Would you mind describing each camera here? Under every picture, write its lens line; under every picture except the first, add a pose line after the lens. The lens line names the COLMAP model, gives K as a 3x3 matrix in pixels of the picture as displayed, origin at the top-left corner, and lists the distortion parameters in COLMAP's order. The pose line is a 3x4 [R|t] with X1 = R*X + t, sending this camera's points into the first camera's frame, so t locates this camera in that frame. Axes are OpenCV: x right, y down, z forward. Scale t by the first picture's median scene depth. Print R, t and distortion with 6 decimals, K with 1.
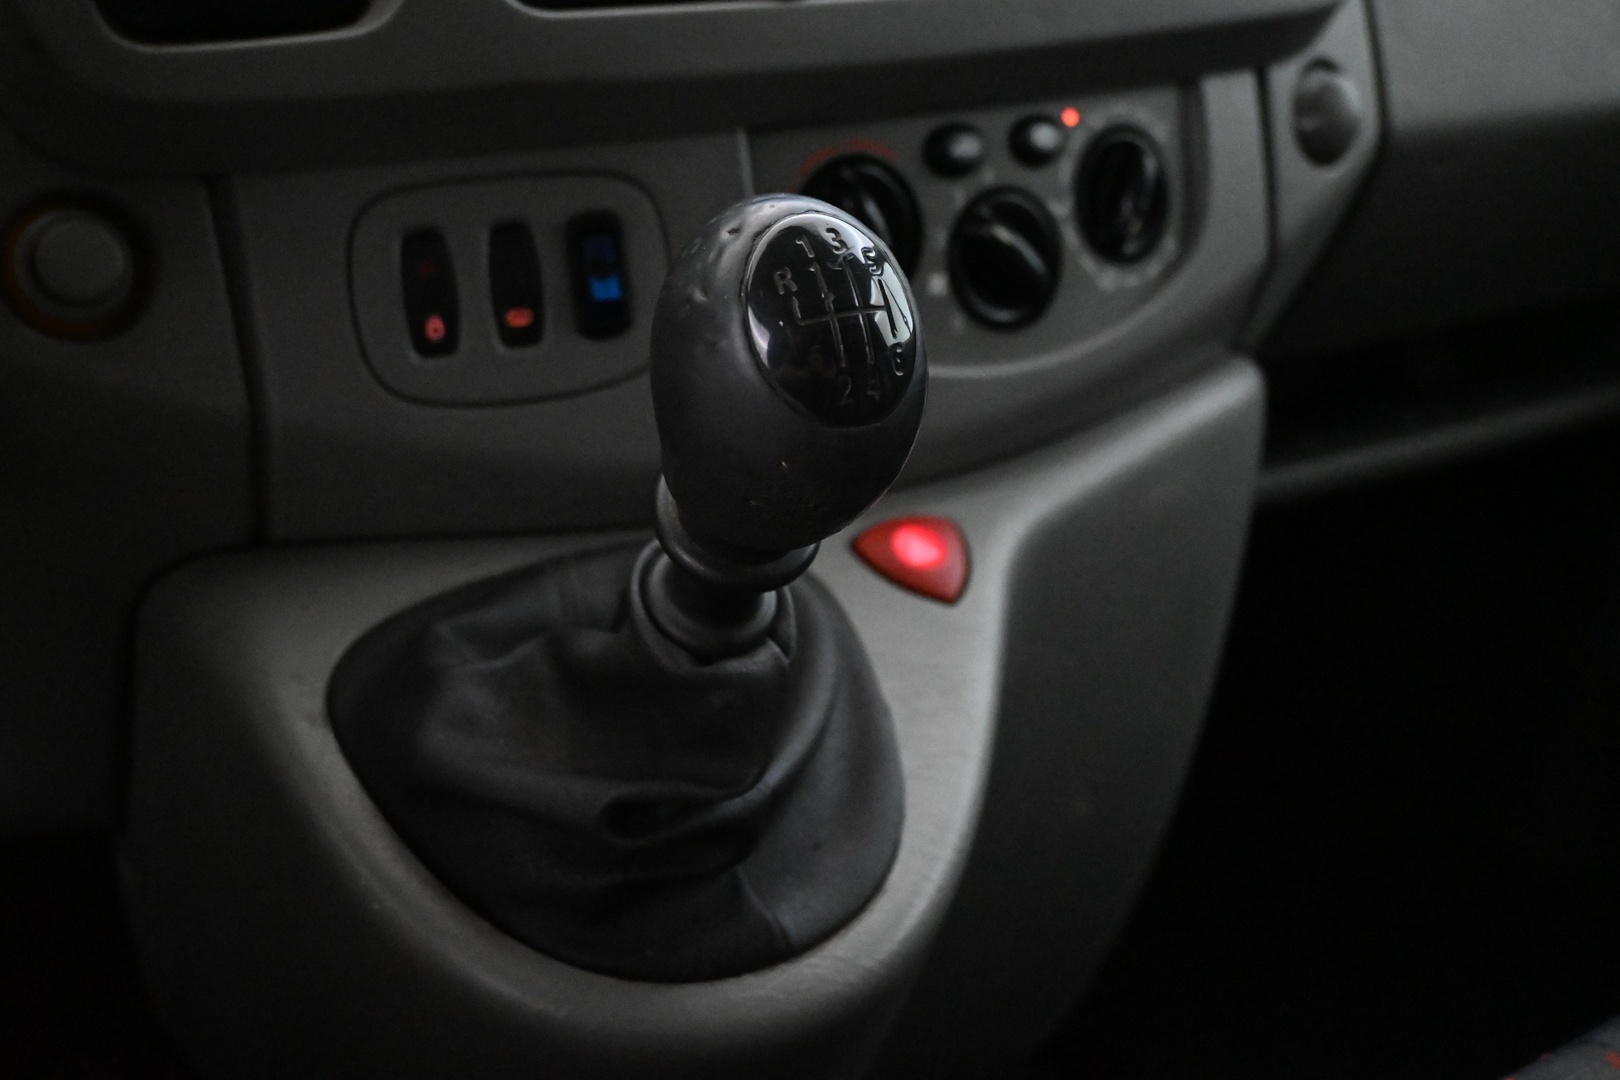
lens RADIAL K [[1726.7, 0, 814.3], [0, 1726.7, 538.1], [0, 0, 1]] dist [-0.052670, 0.000000]
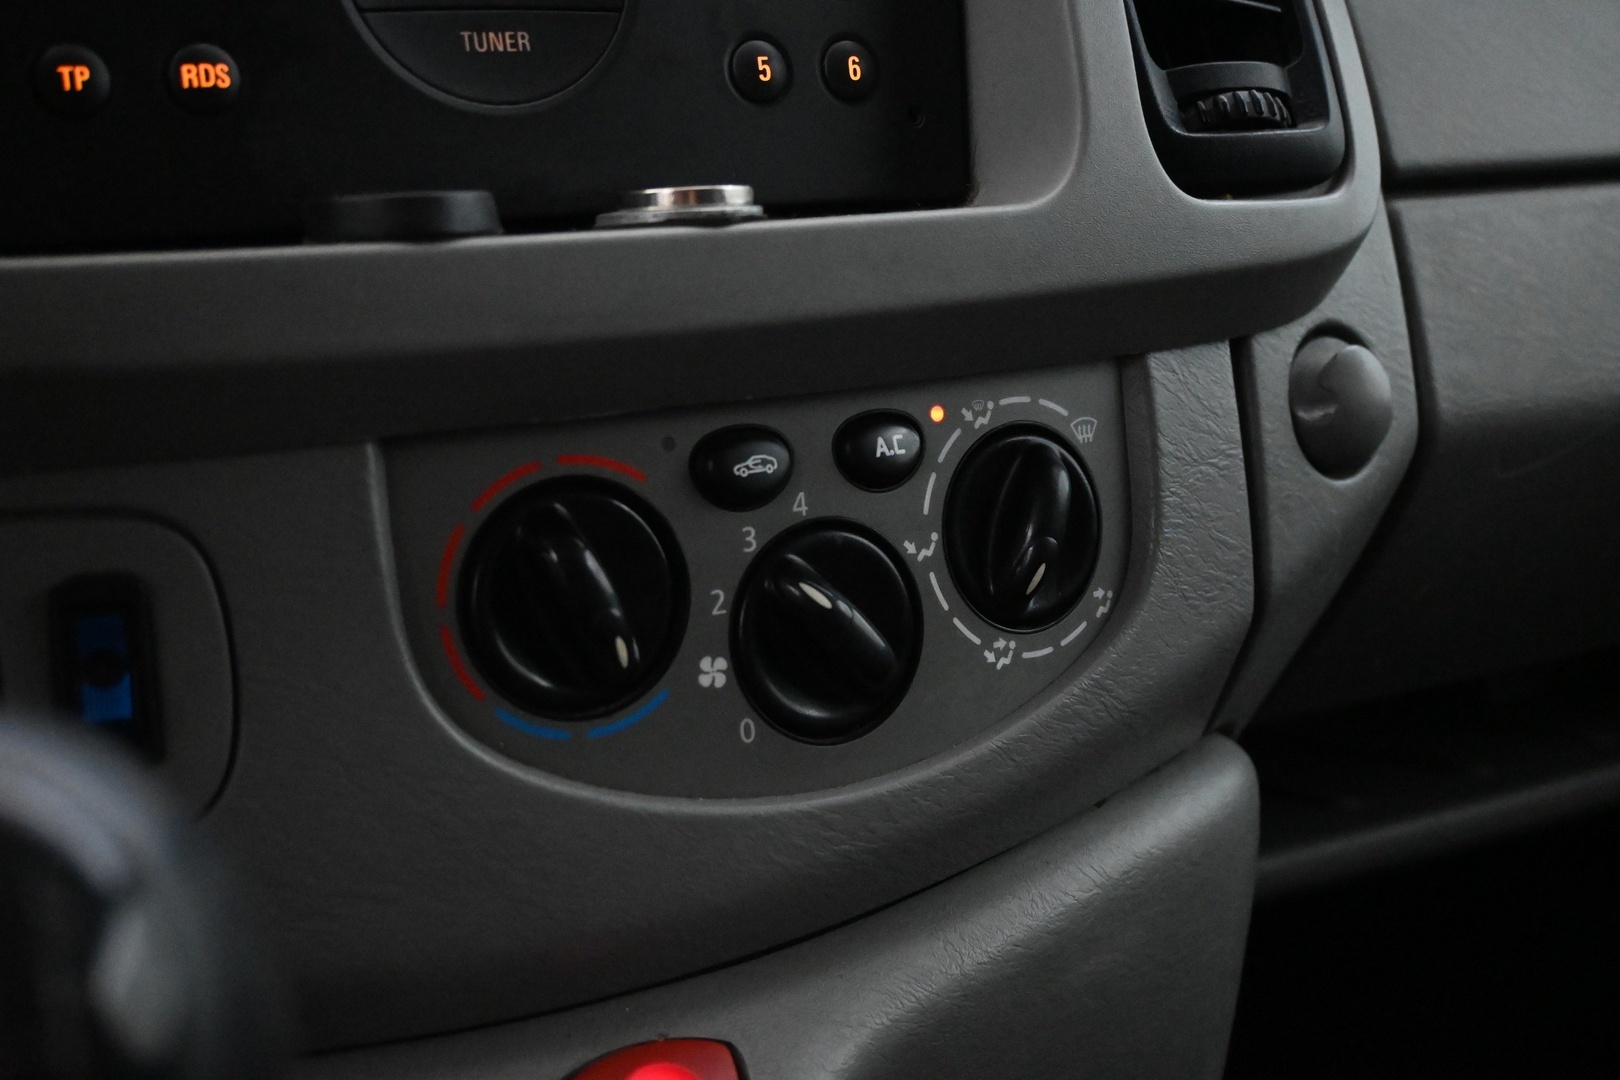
lens RADIAL K [[1891.9, 0, 812.1], [0, 1891.9, 543.1], [0, 0, 1]] dist [-0.013143, 0.000000]
pose [[0.999675, 0.014273, -0.021142, 0.113071], [-0.017014, 0.990599, -0.135736, -0.091833], [0.019006, 0.136051, 0.990519, 0.271387]]
